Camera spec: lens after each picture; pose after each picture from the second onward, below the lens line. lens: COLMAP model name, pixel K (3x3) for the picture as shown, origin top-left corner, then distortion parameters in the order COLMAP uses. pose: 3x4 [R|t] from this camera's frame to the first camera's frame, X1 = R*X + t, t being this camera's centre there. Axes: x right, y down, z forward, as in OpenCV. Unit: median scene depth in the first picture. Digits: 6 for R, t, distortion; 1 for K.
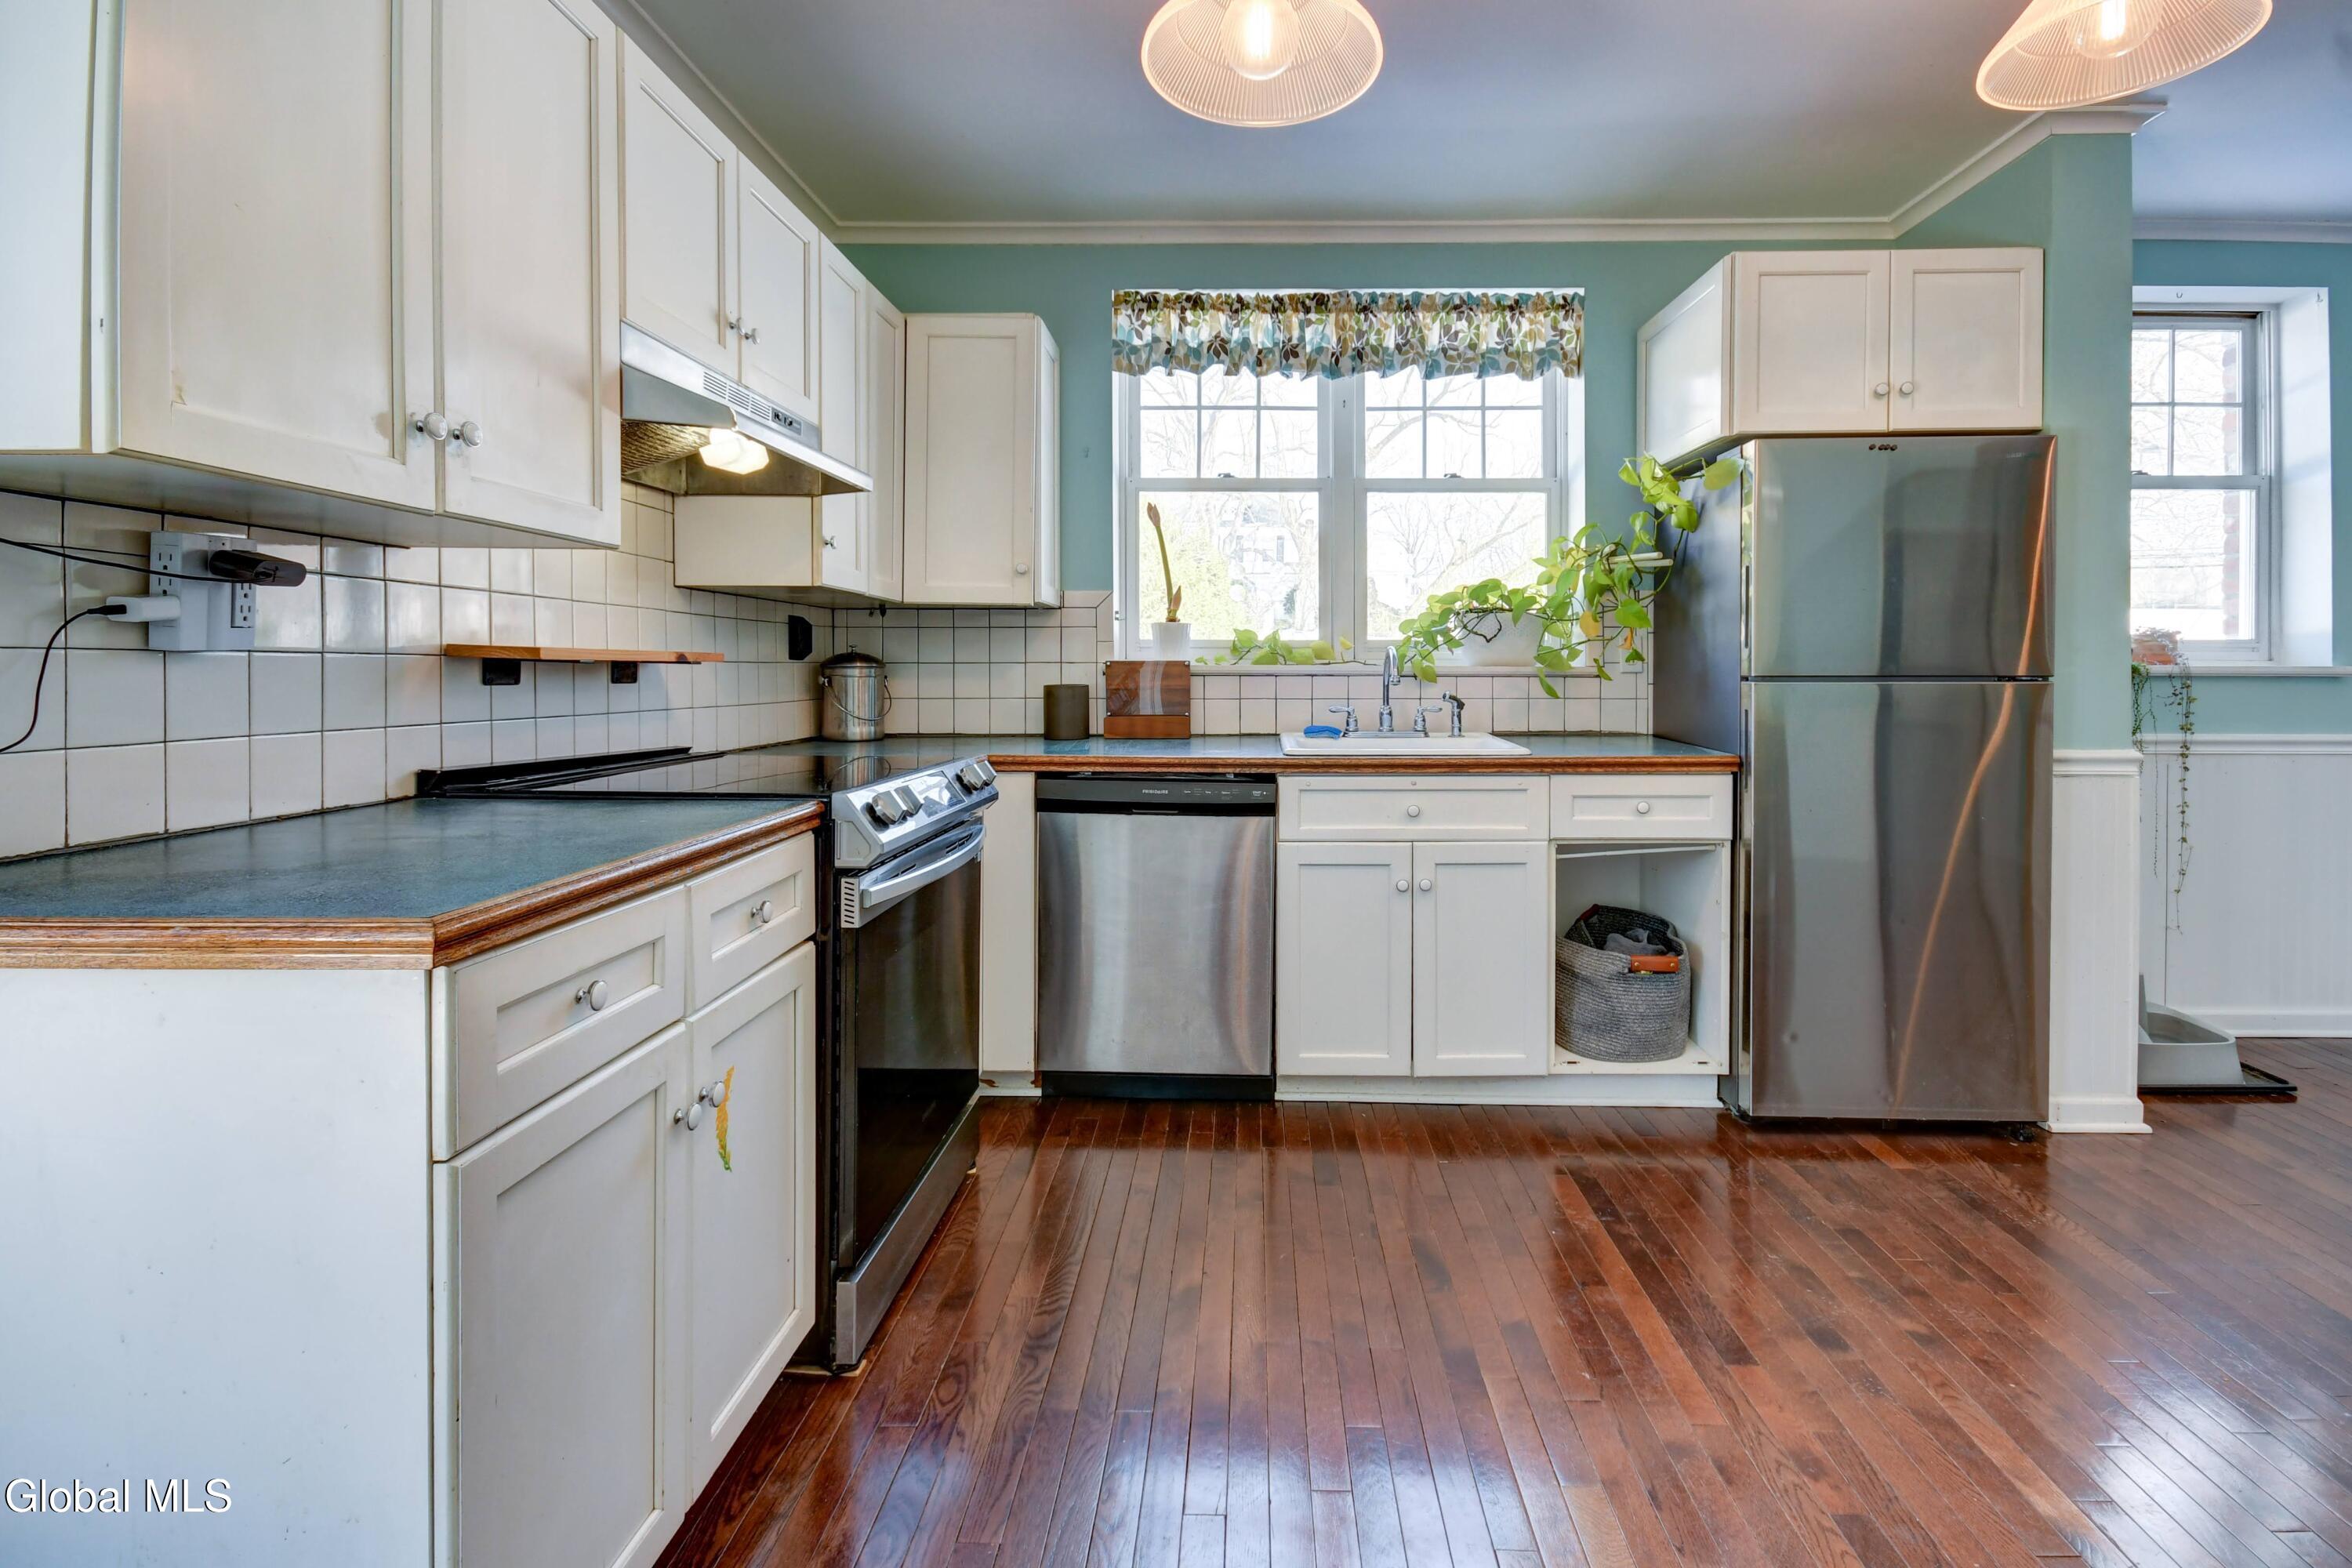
lens RADIAL K [[1082.1, 0, 1246.3], [0, 1082.1, 682.5], [0, 0, 1]] dist [0.015675, -0.004727]
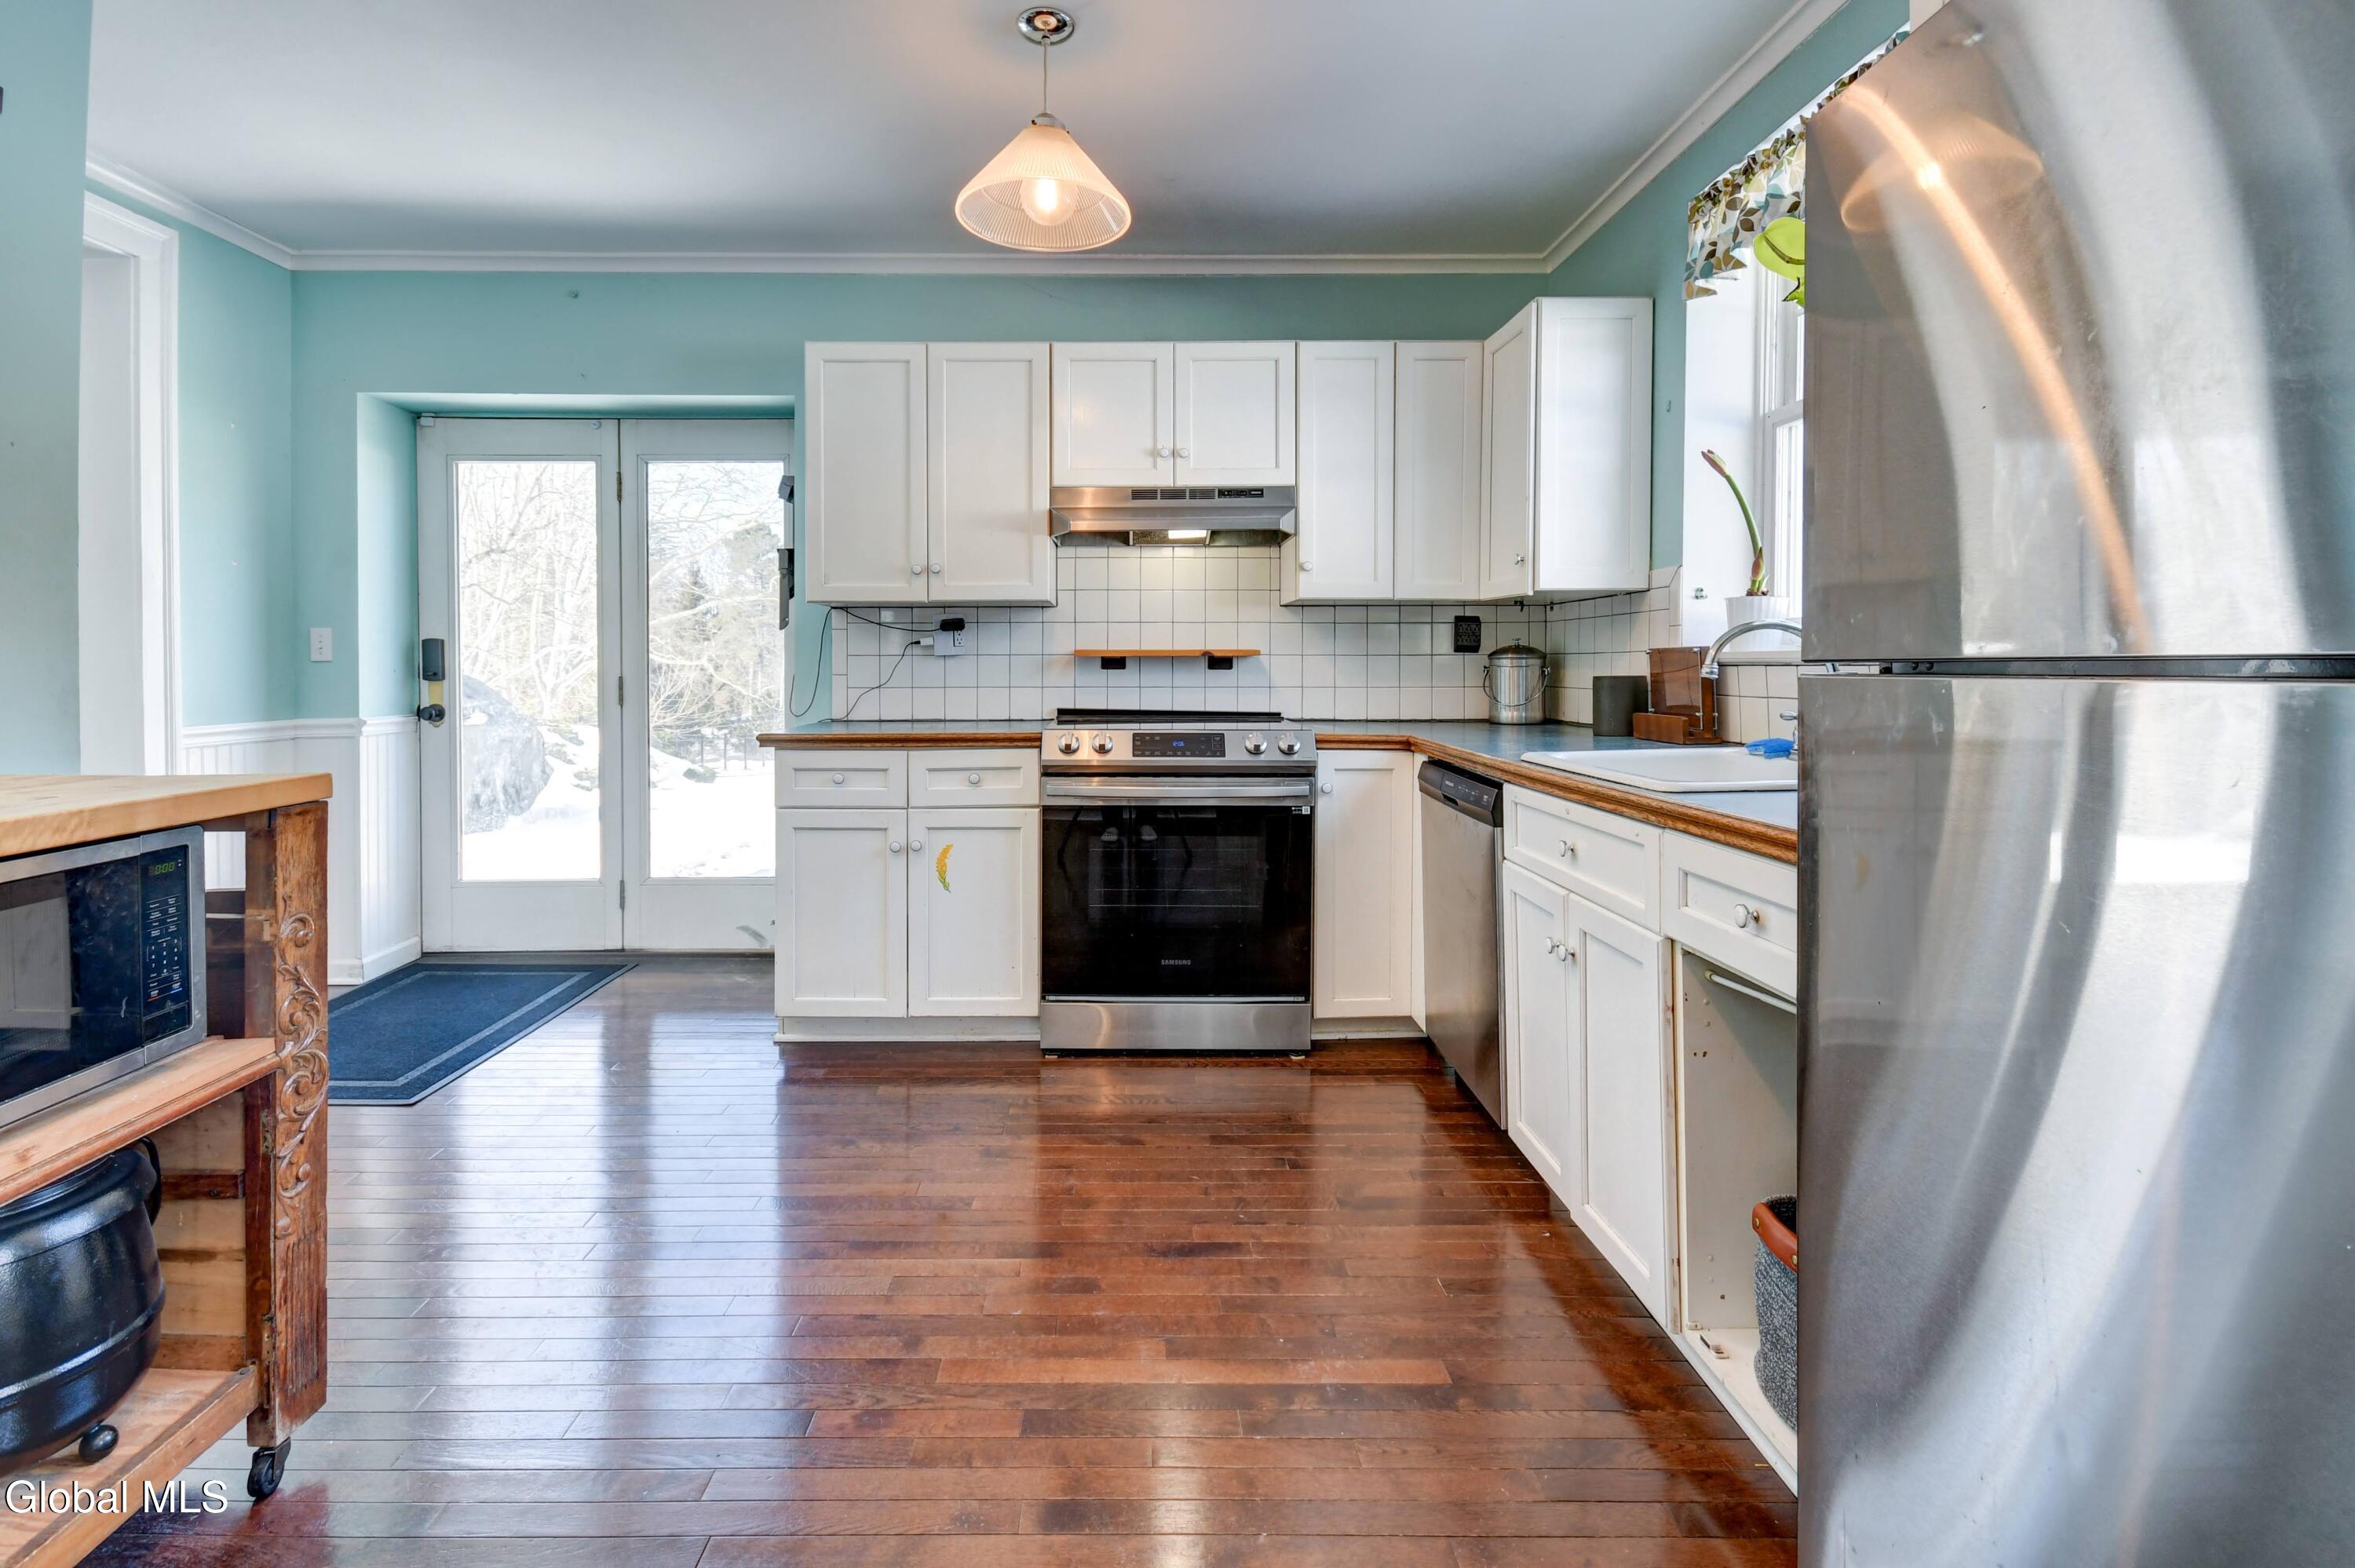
lens RADIAL K [[1083.4, 0, 1138.5], [0, 1083.4, 678.8], [0, 0, 1]] dist [0.015675, -0.004727]
pose [[-0.000510, 0.008857, -0.999961, 1.010567], [-0.008967, 0.999921, 0.008861, 0.001152], [0.999960, 0.008971, -0.000431, 0.815911]]
